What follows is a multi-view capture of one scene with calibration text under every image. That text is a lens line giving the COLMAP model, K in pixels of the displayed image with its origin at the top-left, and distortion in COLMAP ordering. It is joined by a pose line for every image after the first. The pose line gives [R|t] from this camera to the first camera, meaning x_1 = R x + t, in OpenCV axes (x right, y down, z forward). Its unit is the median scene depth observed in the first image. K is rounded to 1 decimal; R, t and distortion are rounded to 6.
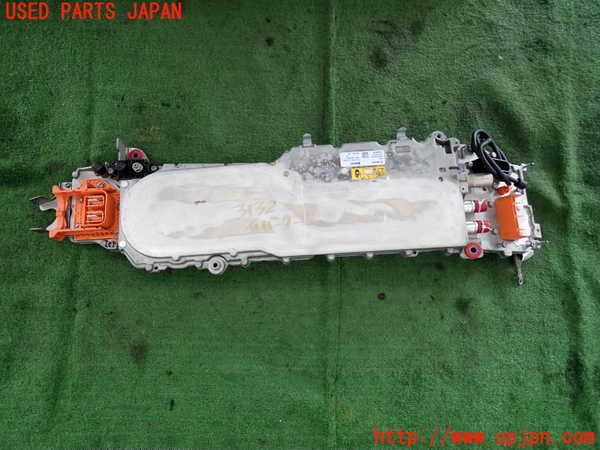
lens RADIAL K [[444.9, 0, 300.0], [0, 444.9, 225.0], [0, 0, 1]] dist [0.012793, 0.004152]
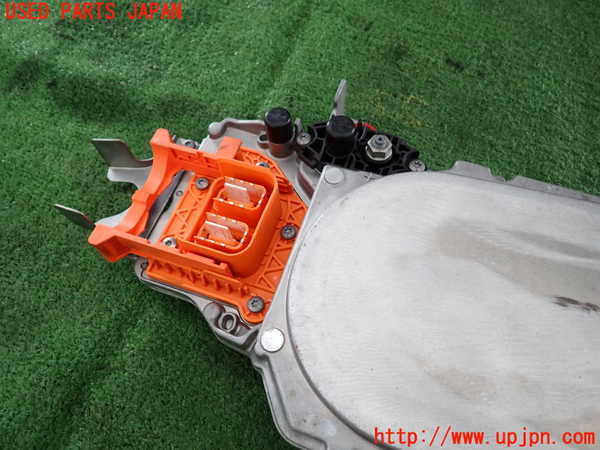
lens RADIAL K [[444.9, 0, 300.0], [0, 444.9, 225.0], [0, 0, 1]] dist [0.012793, 0.004152]
pose [[0.922790, 0.329831, -0.199173, -0.323282], [-0.368750, 0.905885, -0.208316, 0.026186], [0.111719, 0.265677, 0.957567, 0.645020]]
